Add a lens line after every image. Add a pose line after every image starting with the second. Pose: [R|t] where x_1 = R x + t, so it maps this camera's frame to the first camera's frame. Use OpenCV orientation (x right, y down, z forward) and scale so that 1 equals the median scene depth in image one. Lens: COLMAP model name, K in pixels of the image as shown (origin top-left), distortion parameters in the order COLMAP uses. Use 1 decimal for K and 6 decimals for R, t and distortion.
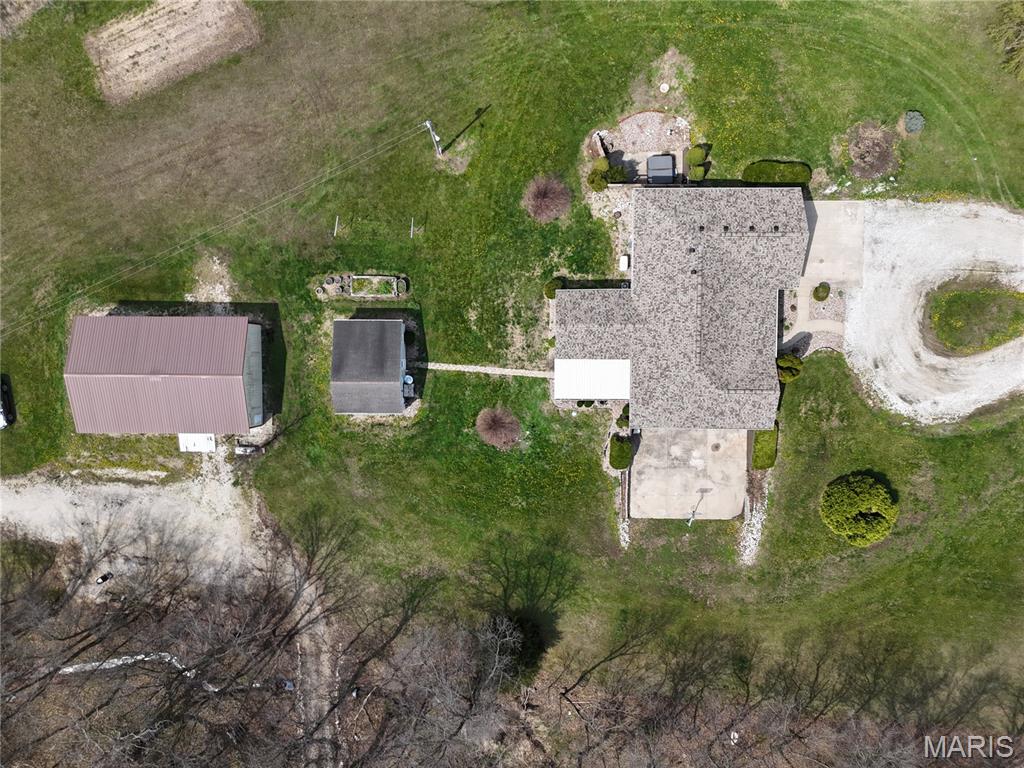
lens RADIAL K [[753.7, 0, 508.9], [0, 753.7, 388.5], [0, 0, 1]] dist [0.080870, -0.076475]
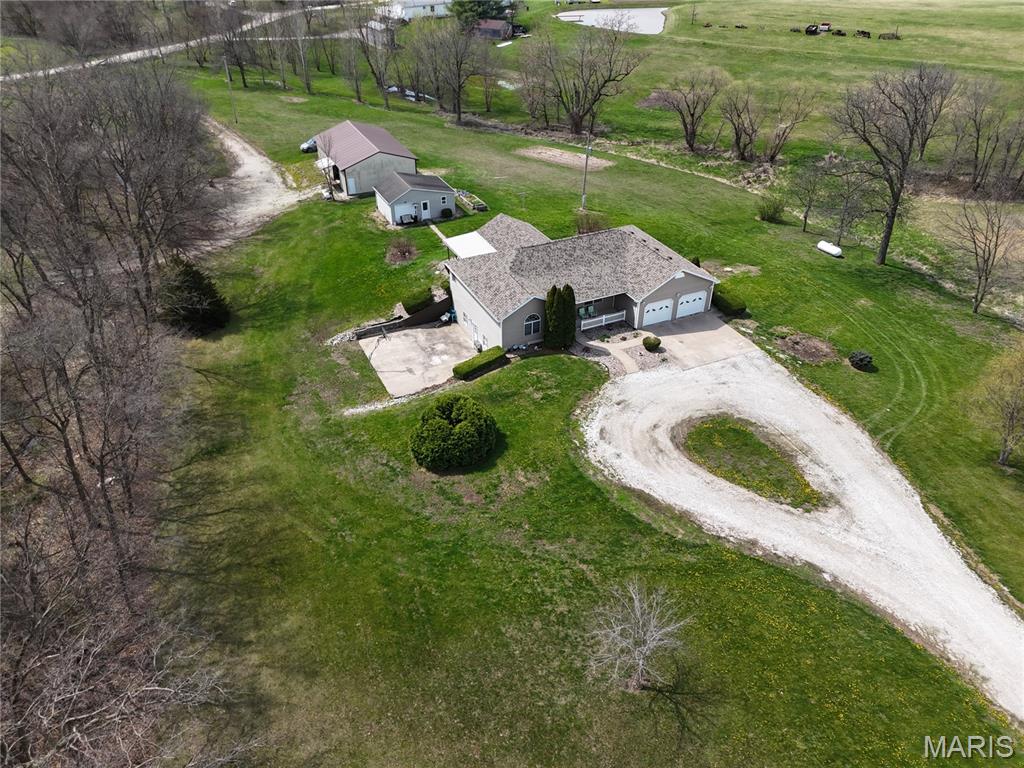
lens RADIAL K [[753.7, 0, 510.7], [0, 753.7, 384.6], [0, 0, 1]] dist [0.080870, -0.076475]
pose [[0.430162, 0.524663, -0.734636, 1.003212], [-0.901948, 0.215452, -0.374259, 0.375621], [-0.038081, 0.823595, 0.565898, 0.501757]]
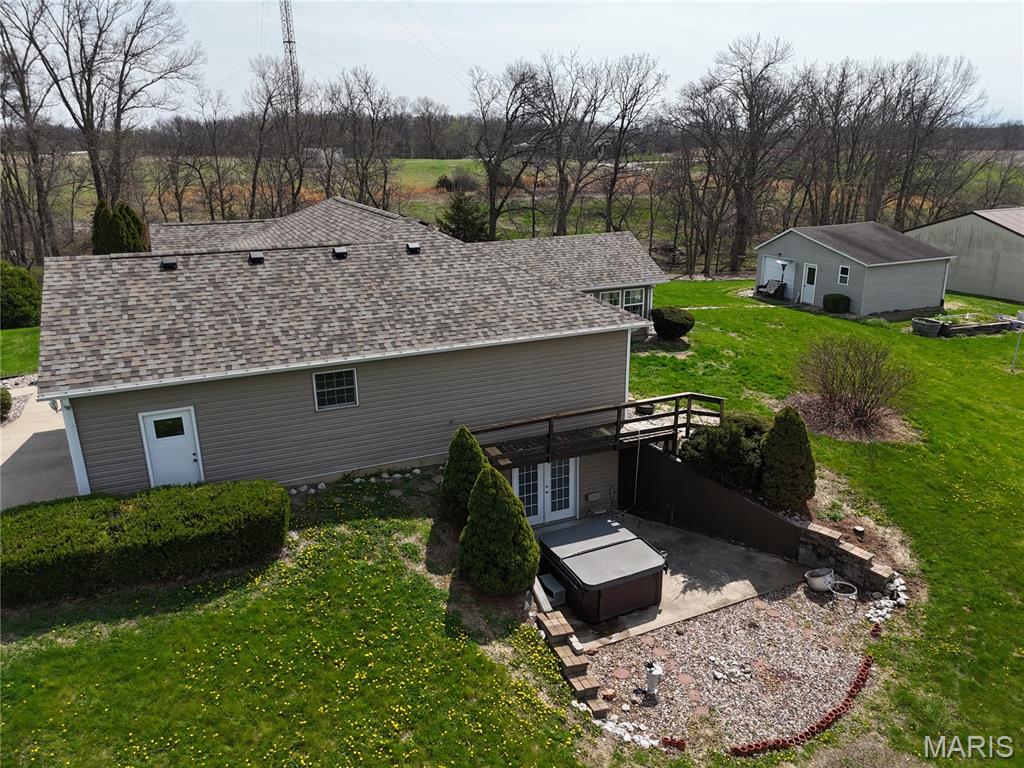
lens RADIAL K [[753.7, 0, 516.5], [0, 753.7, 380.1], [0, 0, 1]] dist [0.080870, -0.076475]
pose [[-0.912853, 0.149594, -0.379896, 0.311628], [-0.408023, -0.300705, 0.862029, -0.476429], [0.014717, 0.941912, 0.335538, 0.848717]]
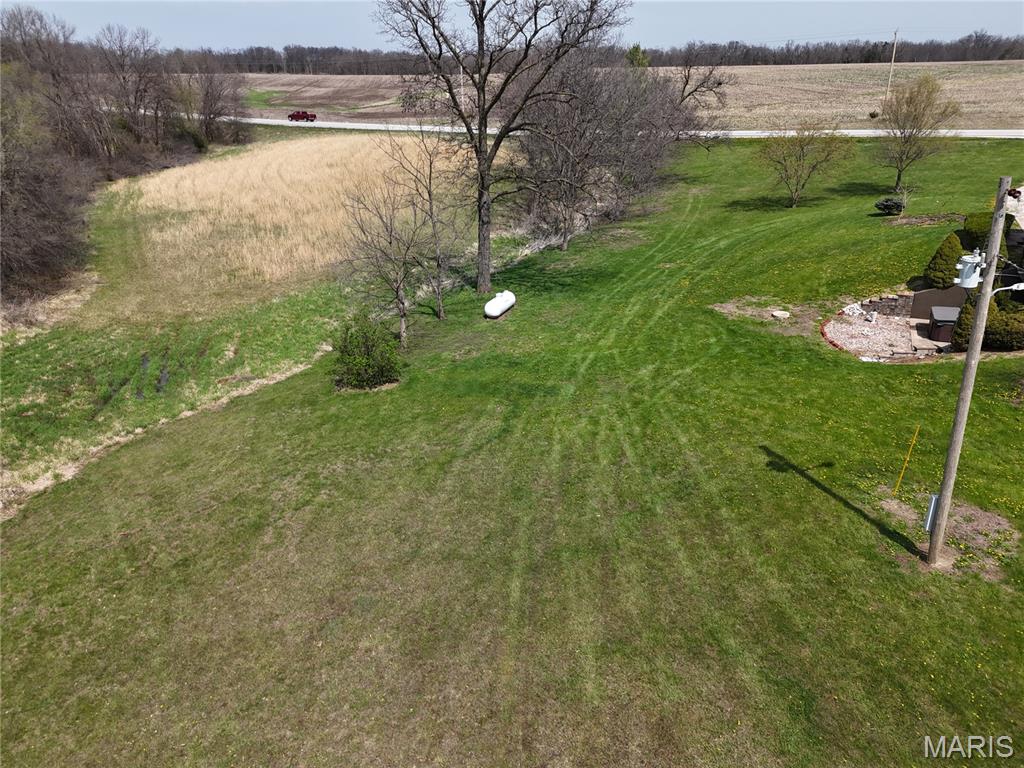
lens RADIAL K [[753.7, 0, 512.4], [0, 753.7, 383.7], [0, 0, 1]] dist [0.080870, -0.076475]
pose [[0.429057, -0.337200, 0.837978, -0.348887], [0.902635, 0.125069, -0.411835, -0.337040], [0.034065, 0.933089, 0.358030, 0.844960]]
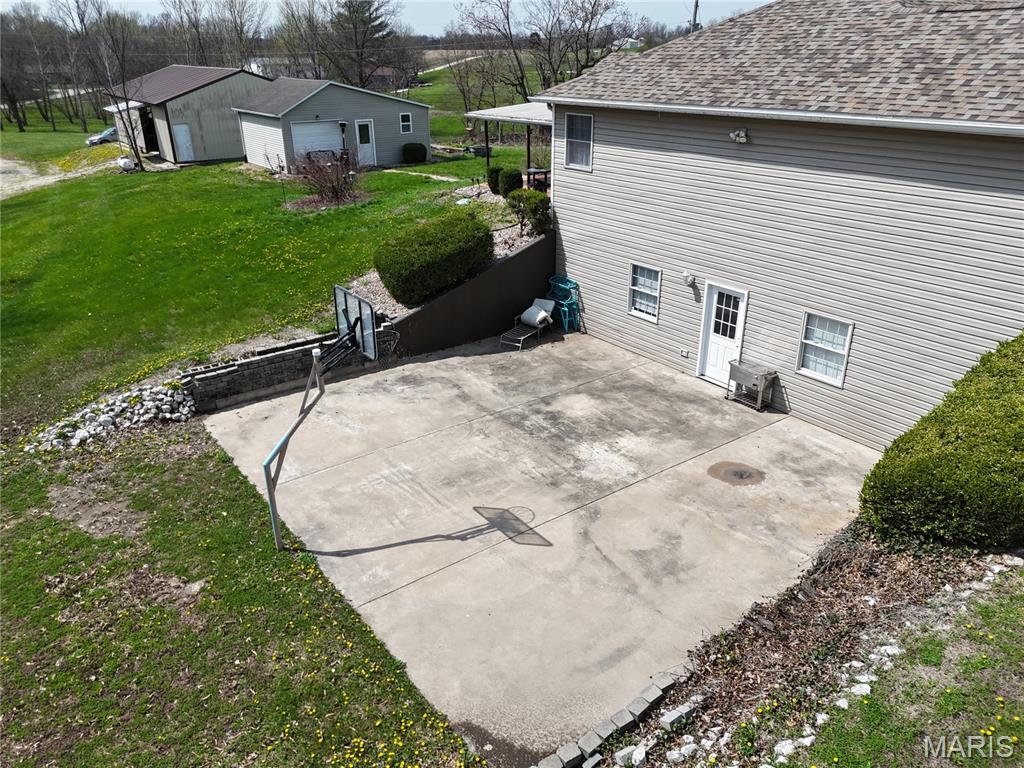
lens RADIAL K [[753.7, 0, 511.4], [0, 753.7, 383.0], [0, 0, 1]] dist [0.080870, -0.076475]
pose [[0.596904, 0.334583, -0.729219, 0.372108], [-0.801726, 0.213993, -0.558070, 0.221903], [-0.030673, 0.917748, 0.395978, 0.921472]]
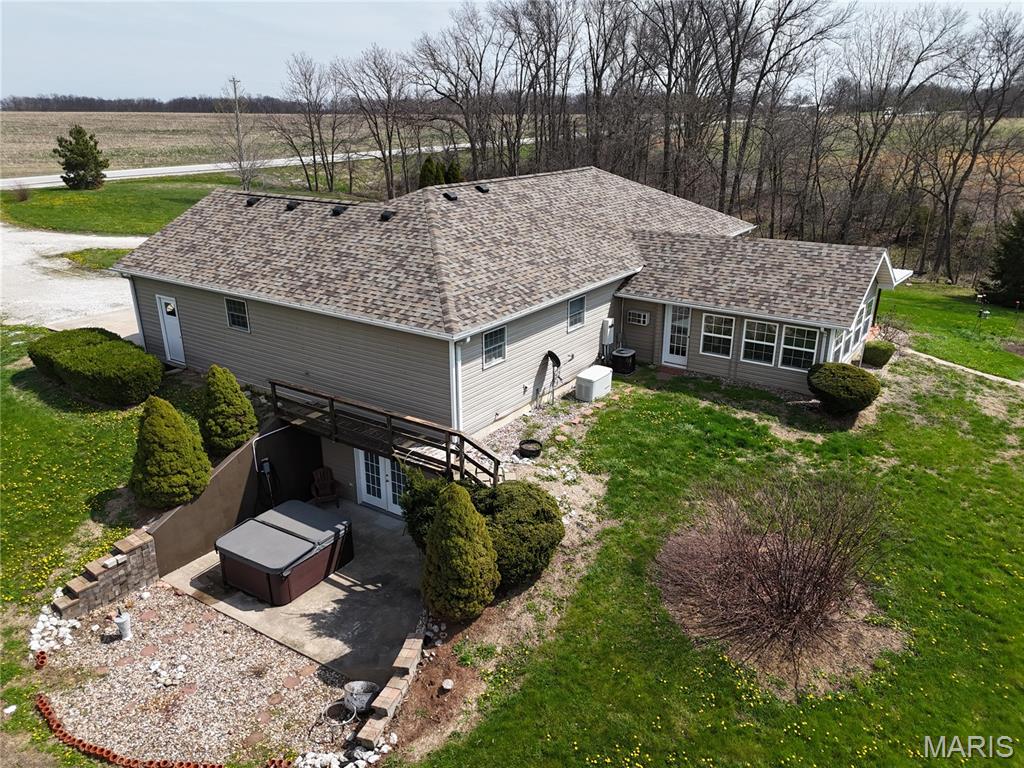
lens RADIAL K [[753.7, 0, 512.1], [0, 753.7, 382.9], [0, 0, 1]] dist [0.080870, -0.076475]
pose [[-0.823555, -0.172757, 0.540289, 0.004246], [0.566075, -0.311216, 0.763350, -0.420876], [0.036272, 0.934505, 0.354097, 0.854242]]
